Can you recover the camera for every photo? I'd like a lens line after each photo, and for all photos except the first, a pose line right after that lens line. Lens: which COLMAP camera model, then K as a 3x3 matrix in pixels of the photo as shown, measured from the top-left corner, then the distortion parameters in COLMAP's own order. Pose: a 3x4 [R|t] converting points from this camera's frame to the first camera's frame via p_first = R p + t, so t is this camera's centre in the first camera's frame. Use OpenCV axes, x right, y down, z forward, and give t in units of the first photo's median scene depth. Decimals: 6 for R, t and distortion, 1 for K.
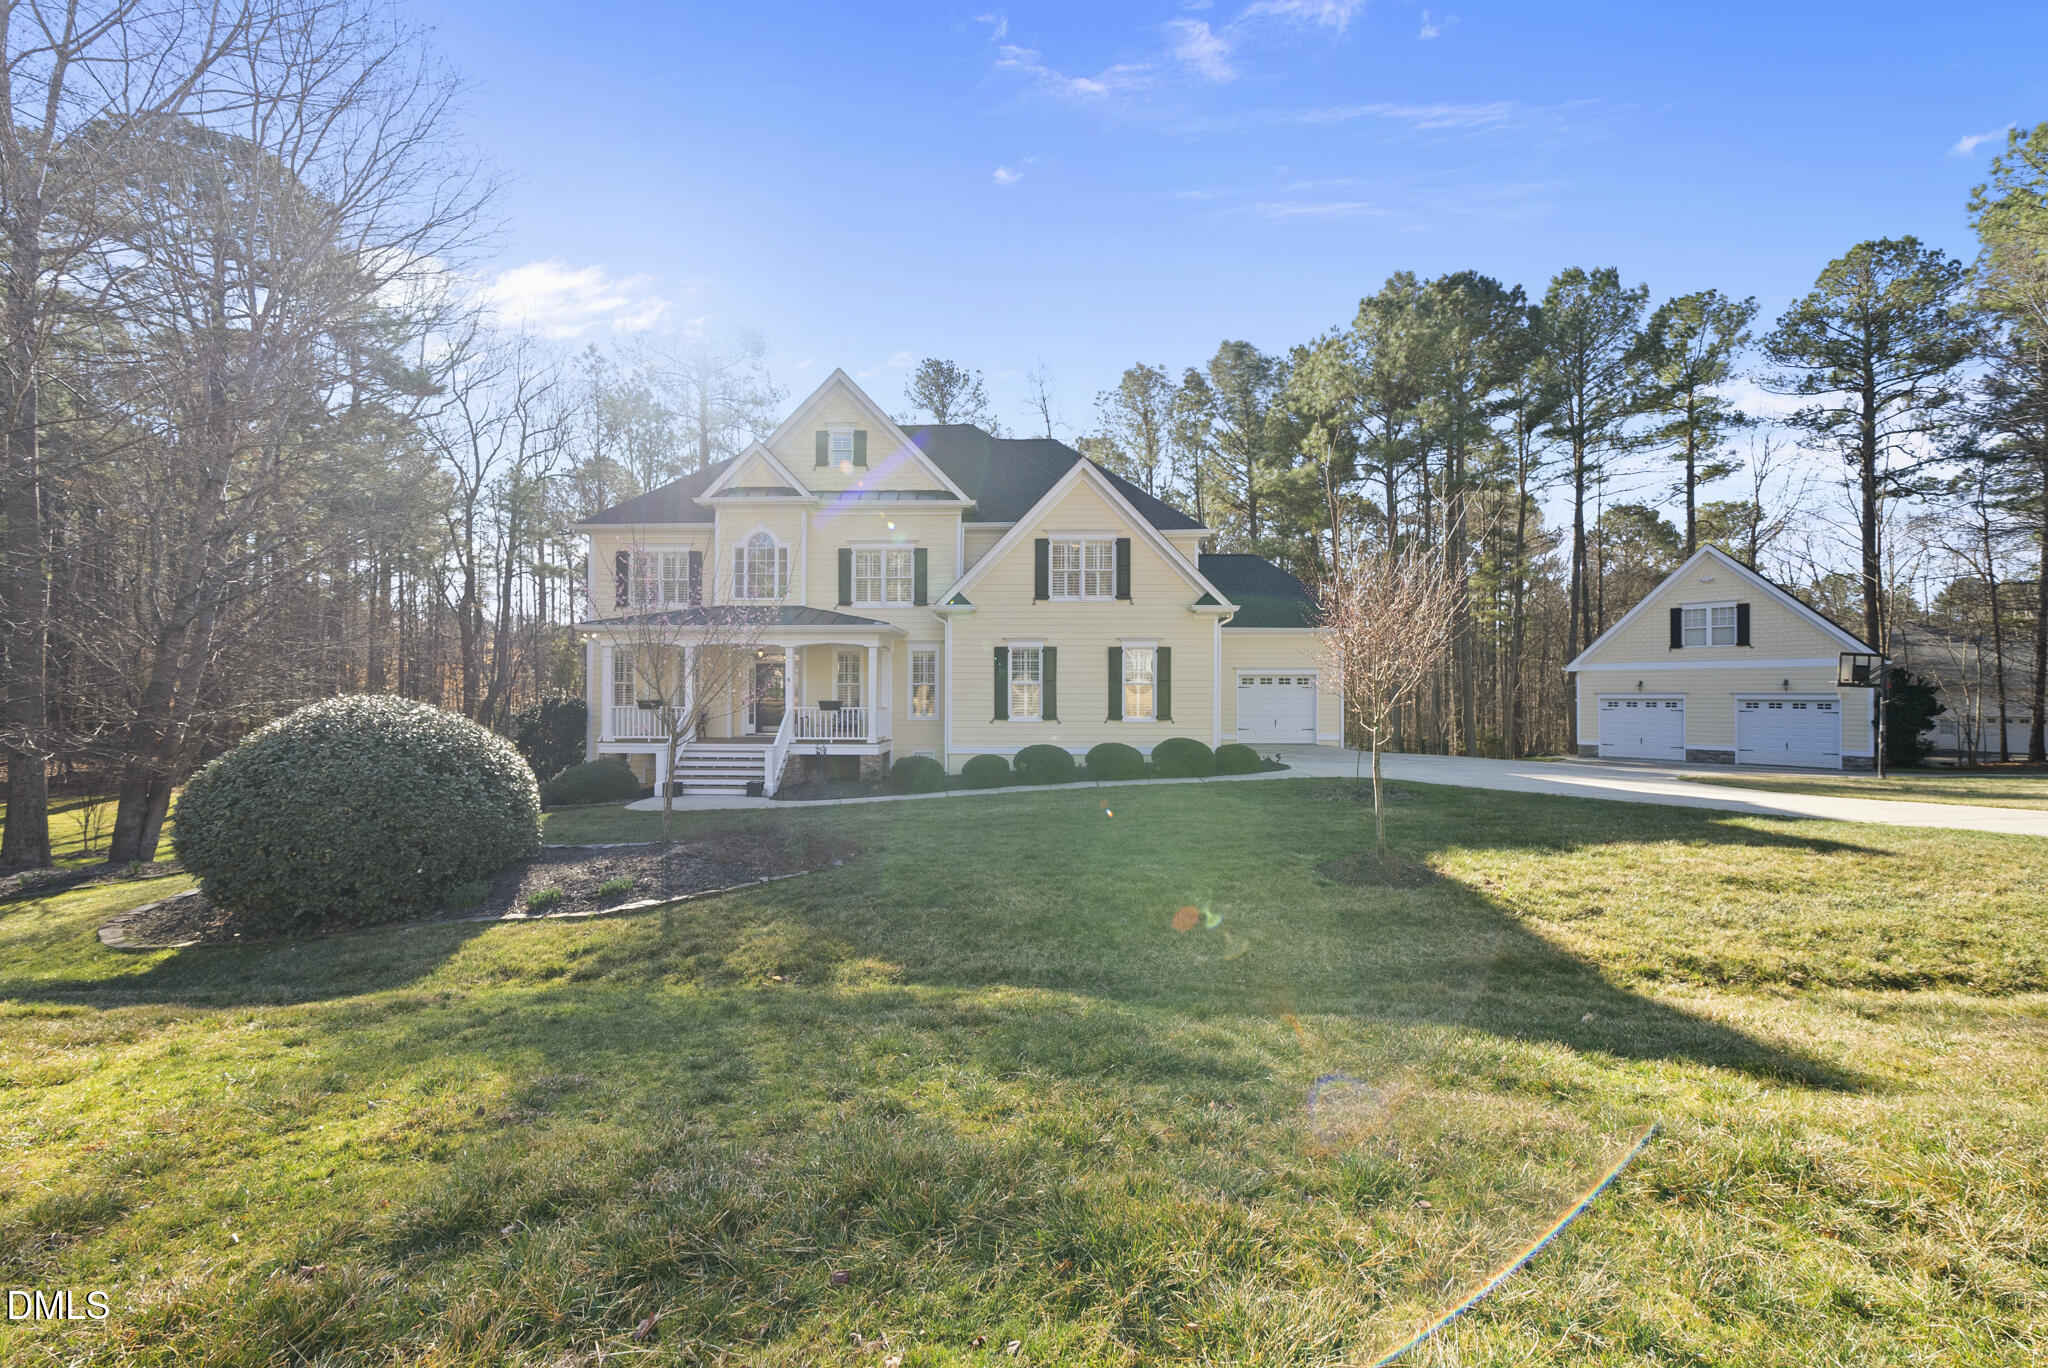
lens RADIAL K [[739.9, 0, 1031.2], [0, 739.9, 686.1], [0, 0, 1]] dist [-0.007691, 0.000668]
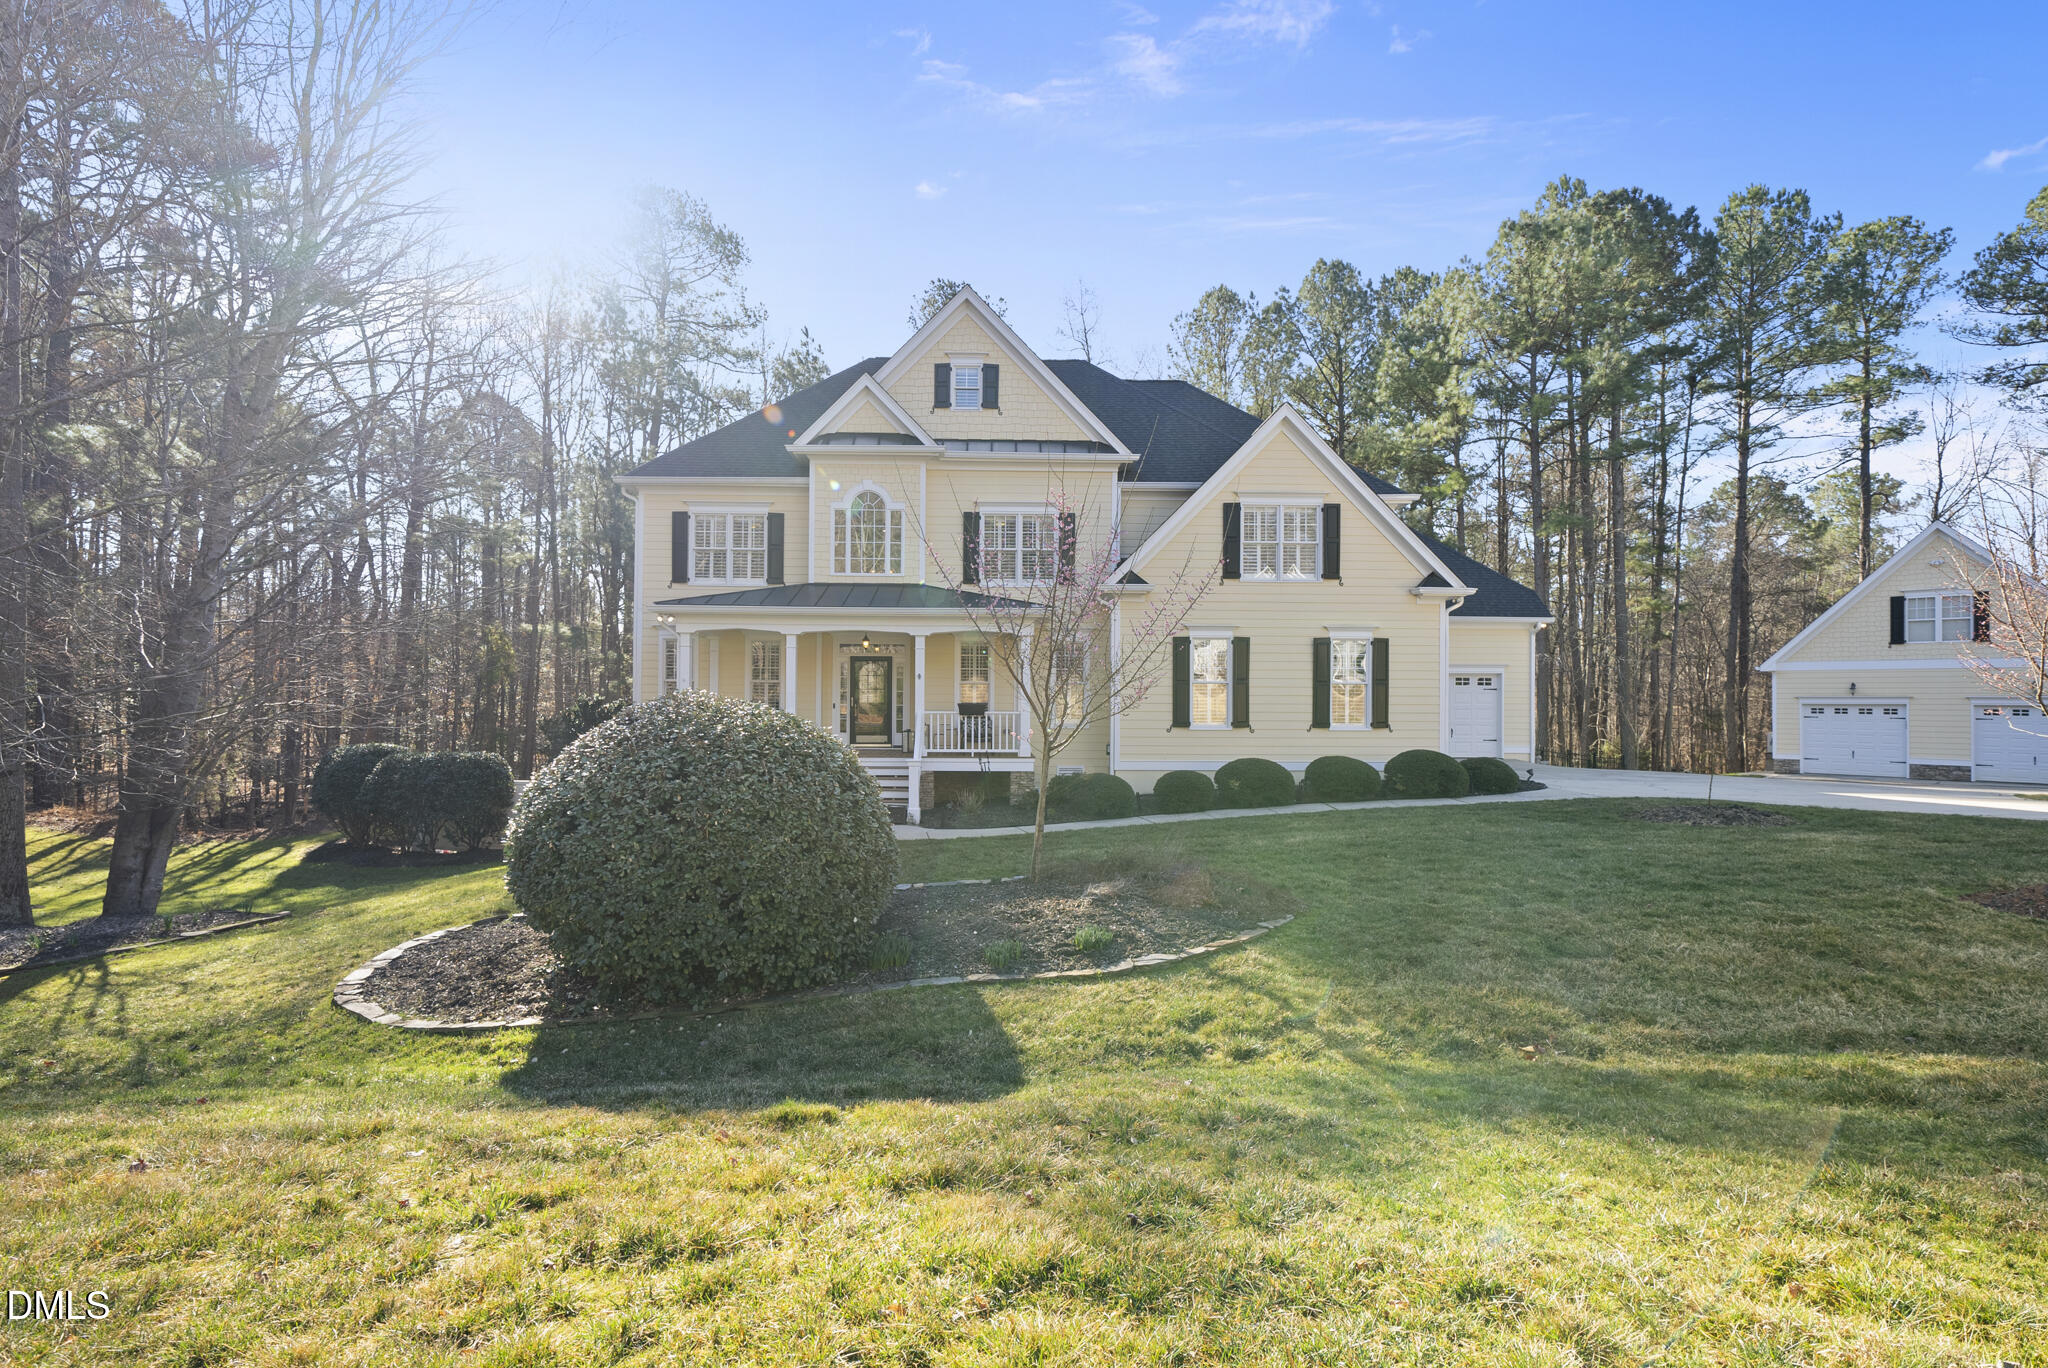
lens RADIAL K [[915.5, 0, 1039.5], [0, 915.5, 685.4], [0, 0, 1]] dist [-0.002645, -0.000449]
pose [[0.998592, 0.004177, 0.052888, -0.171303], [-0.004097, 0.999990, -0.001608, 0.001474], [-0.052894, 0.001389, 0.998599, 0.008422]]
